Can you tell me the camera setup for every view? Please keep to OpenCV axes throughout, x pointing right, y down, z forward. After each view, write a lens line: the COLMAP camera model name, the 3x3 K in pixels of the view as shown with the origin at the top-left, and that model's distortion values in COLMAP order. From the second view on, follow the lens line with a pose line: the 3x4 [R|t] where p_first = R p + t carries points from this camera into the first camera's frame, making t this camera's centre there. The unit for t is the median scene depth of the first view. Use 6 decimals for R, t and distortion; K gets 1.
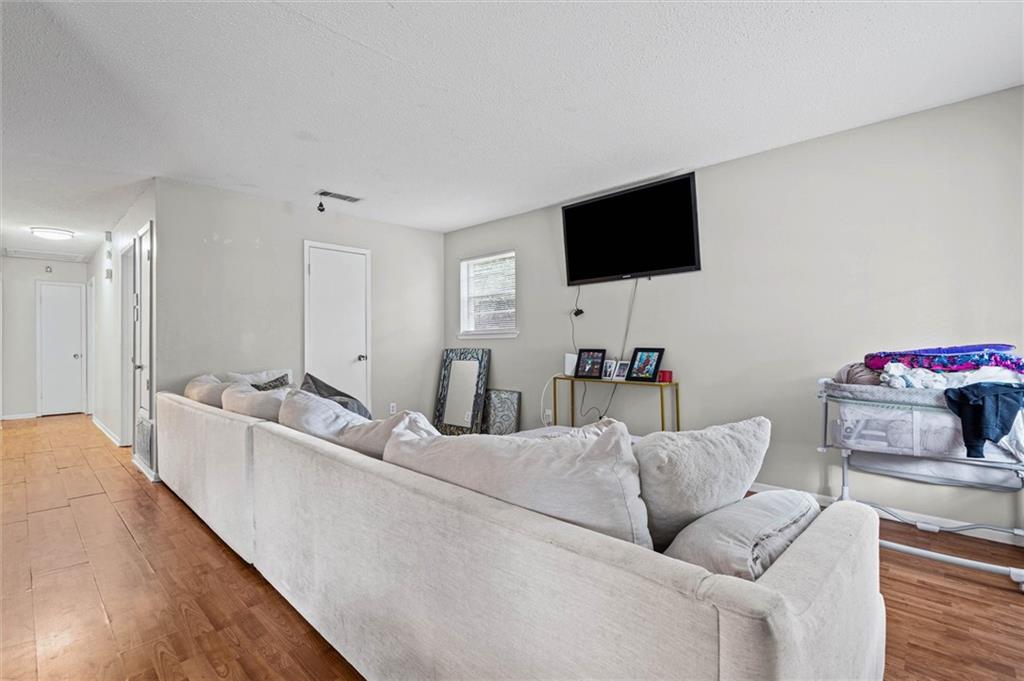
lens RADIAL K [[472.4, 0, 507.1], [0, 472.4, 341.3], [0, 0, 1]] dist [-0.005440, 0.001554]
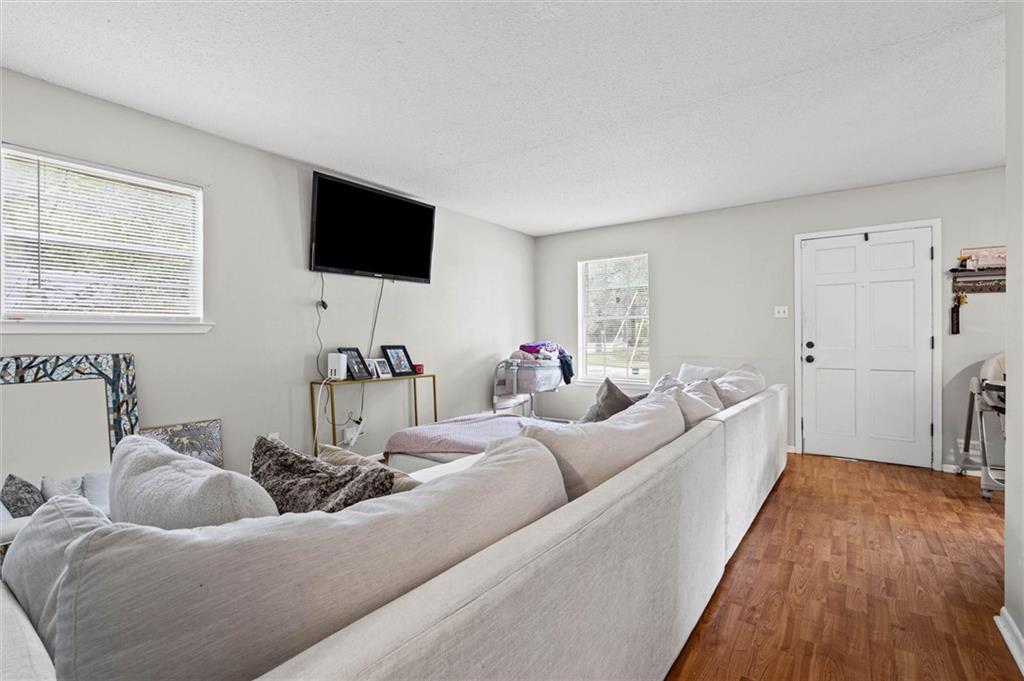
lens RADIAL K [[472.4, 0, 506.2], [0, 472.4, 342.4], [0, 0, 1]] dist [-0.005440, 0.001554]
pose [[-0.136099, -0.002166, 0.990693, -0.758395], [0.001548, 0.999996, 0.002399, 0.004508], [-0.990694, 0.001860, -0.136095, 0.831320]]
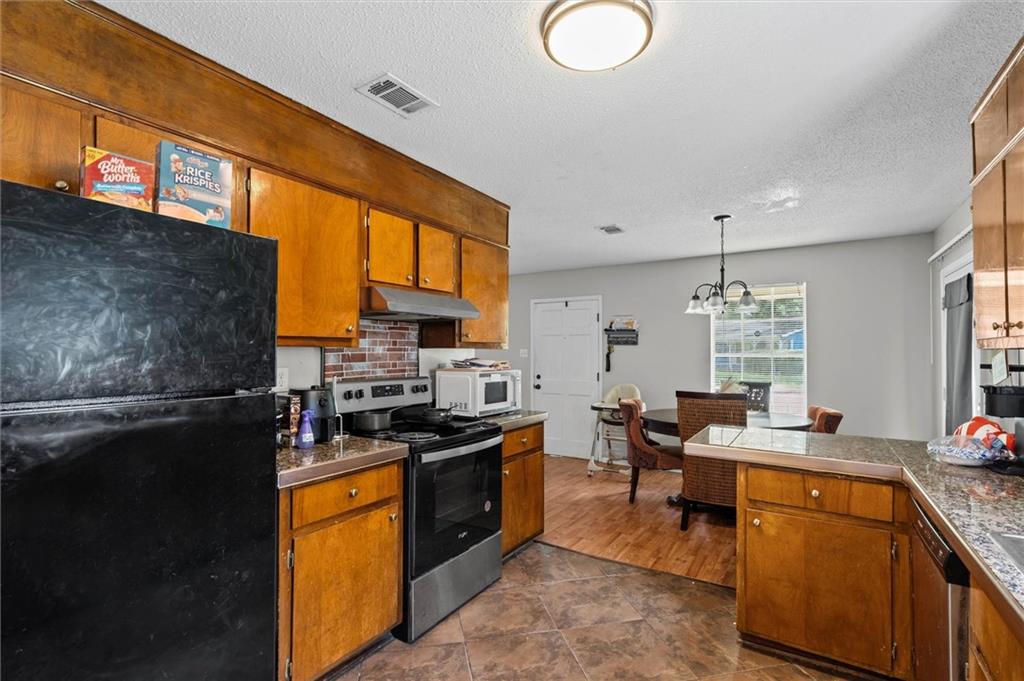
lens RADIAL K [[472.4, 0, 515.7], [0, 472.4, 351.1], [0, 0, 1]] dist [-0.005440, 0.001554]
pose [[-0.214582, 0.009659, 0.976658, -1.272081], [-0.004946, 0.999928, -0.010976, -0.051163], [-0.976693, -0.007186, -0.214519, 0.415871]]
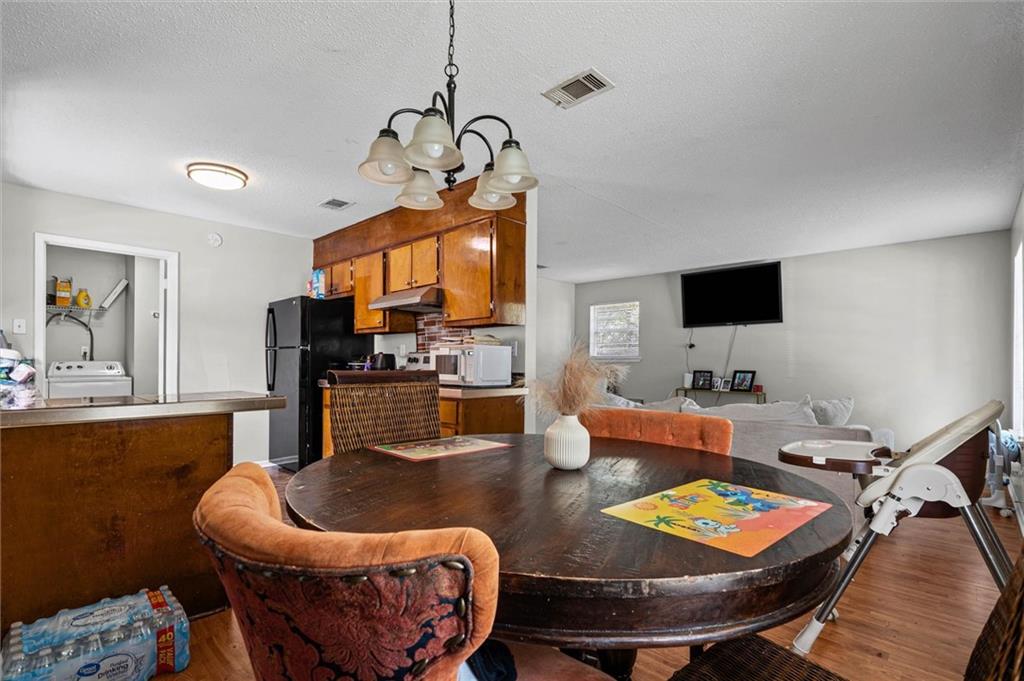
lens RADIAL K [[472.4, 0, 512.7], [0, 472.4, 354.3], [0, 0, 1]] dist [-0.005440, 0.001554]
pose [[0.999847, 0.017442, 0.001648, -0.433485], [-0.017416, 0.999741, -0.014628, -0.002788], [-0.001903, 0.014597, 0.999892, -0.508692]]
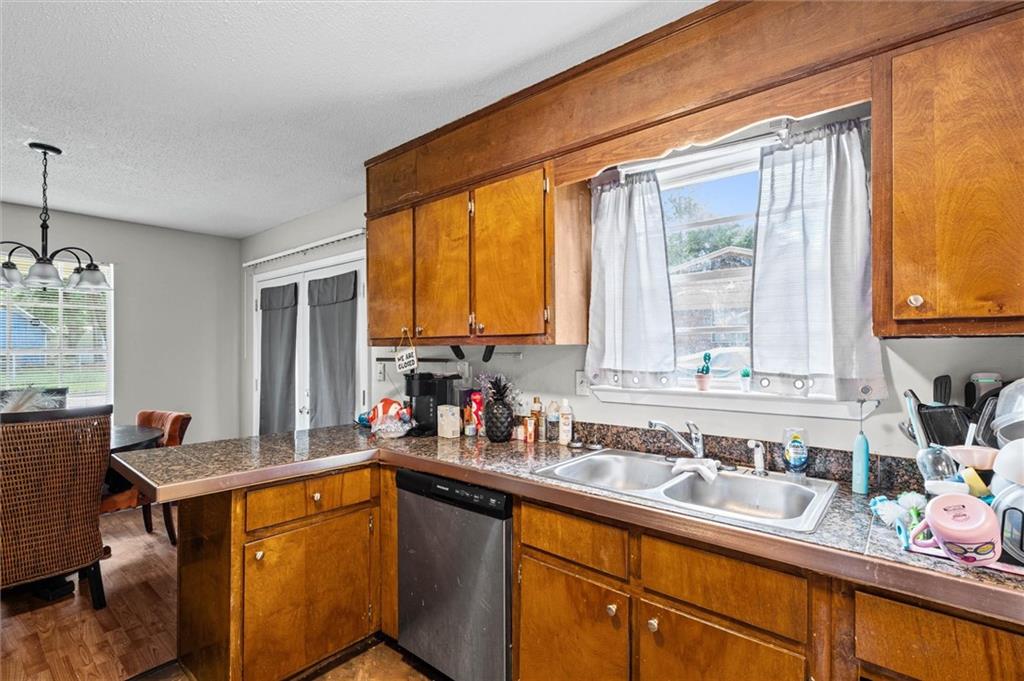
lens RADIAL K [[472.4, 0, 506.4], [0, 472.4, 350.8], [0, 0, 1]] dist [-0.005440, 0.001554]
pose [[-0.997443, 0.009925, -0.070770, -1.028926], [0.009843, 0.999950, 0.001508, -0.053574], [0.070782, 0.000807, -0.997491, 0.481125]]
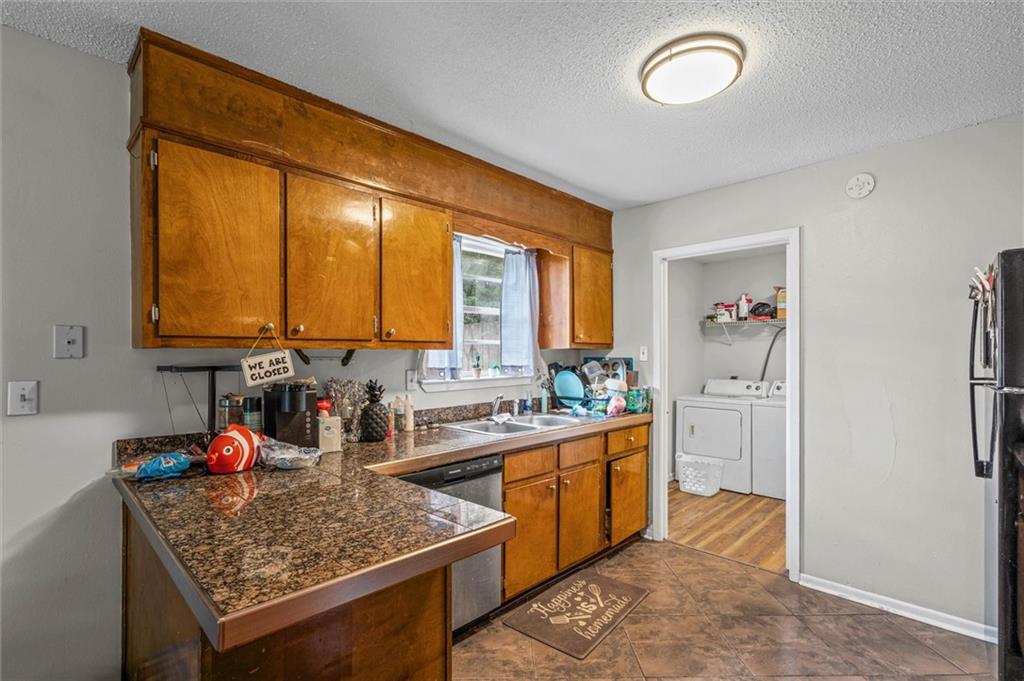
lens RADIAL K [[472.4, 0, 515.8], [0, 472.4, 361.1], [0, 0, 1]] dist [-0.005440, 0.001554]
pose [[0.000542, 0.027197, -0.999630, -0.510685], [0.001694, 0.999629, 0.027198, -0.060113], [0.999998, -0.001708, 0.000495, 0.121511]]
